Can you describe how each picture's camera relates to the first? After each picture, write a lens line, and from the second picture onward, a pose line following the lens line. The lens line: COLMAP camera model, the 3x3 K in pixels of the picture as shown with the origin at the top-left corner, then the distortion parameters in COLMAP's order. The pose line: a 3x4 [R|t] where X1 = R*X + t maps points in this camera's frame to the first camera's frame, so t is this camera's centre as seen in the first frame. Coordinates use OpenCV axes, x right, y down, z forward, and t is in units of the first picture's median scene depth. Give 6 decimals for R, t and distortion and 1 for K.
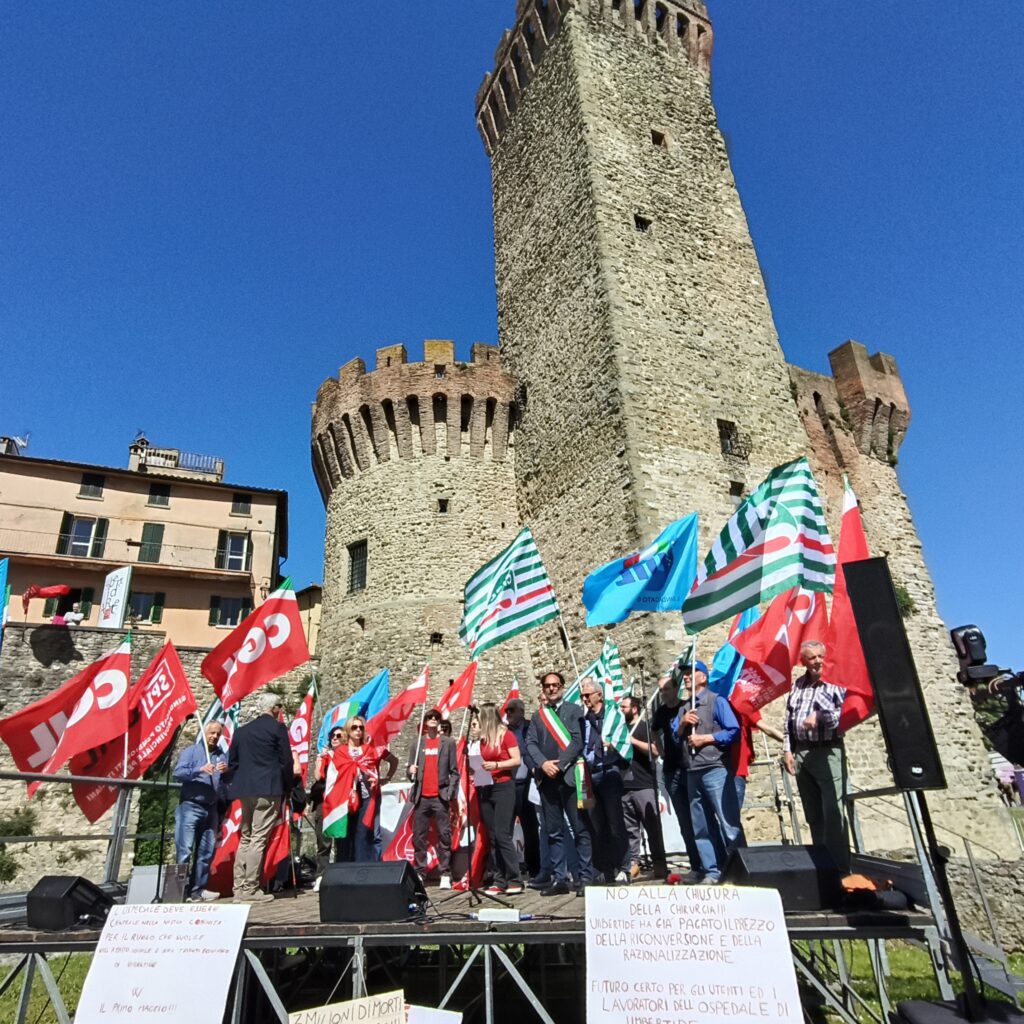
lens RADIAL K [[703.6, 0, 512.0], [0, 703.6, 512.0], [0, 0, 1]] dist [-0.005819, -0.000997]
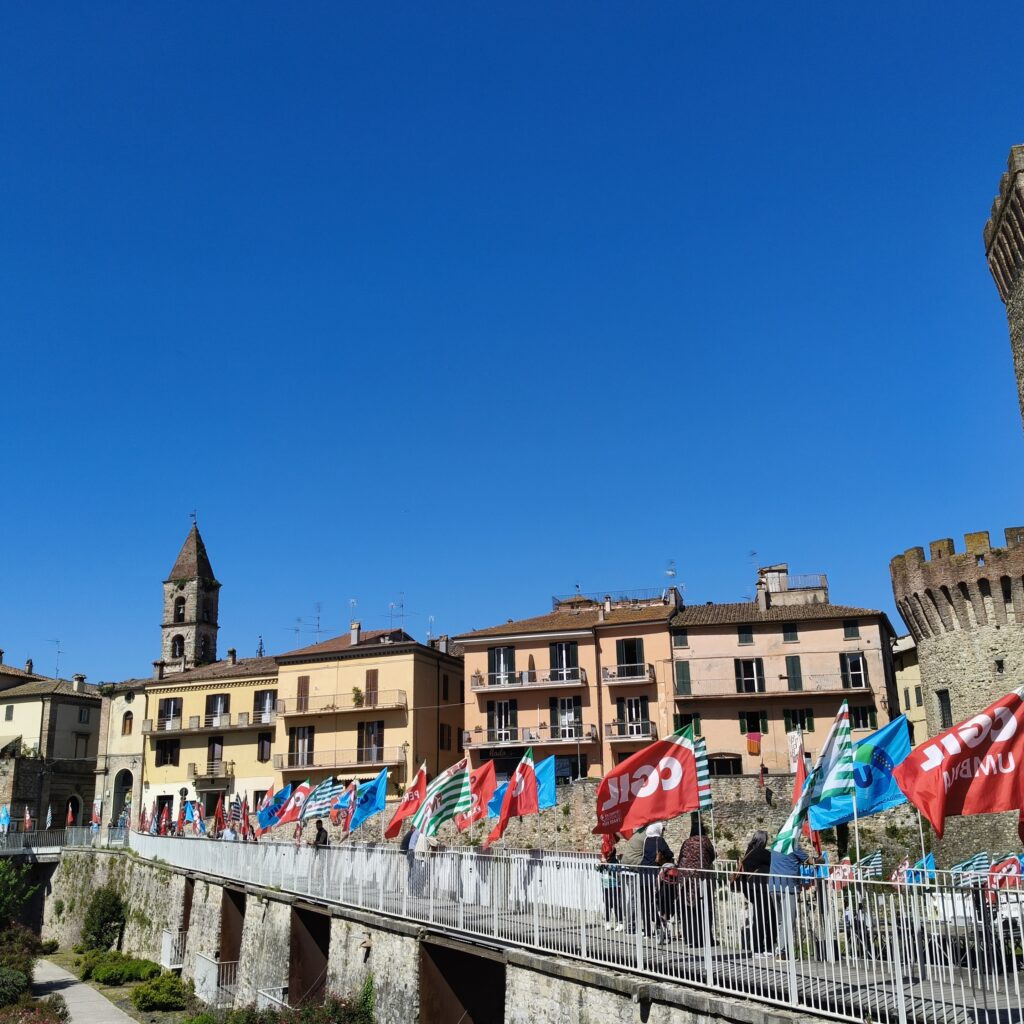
lens RADIAL K [[1127.9, 0, 512.0], [0, 1127.9, 512.0], [0, 0, 1]] dist [0.091703, -0.216042]
pose [[0.781200, -0.135263, -0.609451, 0.553168], [0.231006, 0.969582, 0.080915, -0.698800], [0.579968, -0.203997, 0.788684, -1.237584]]
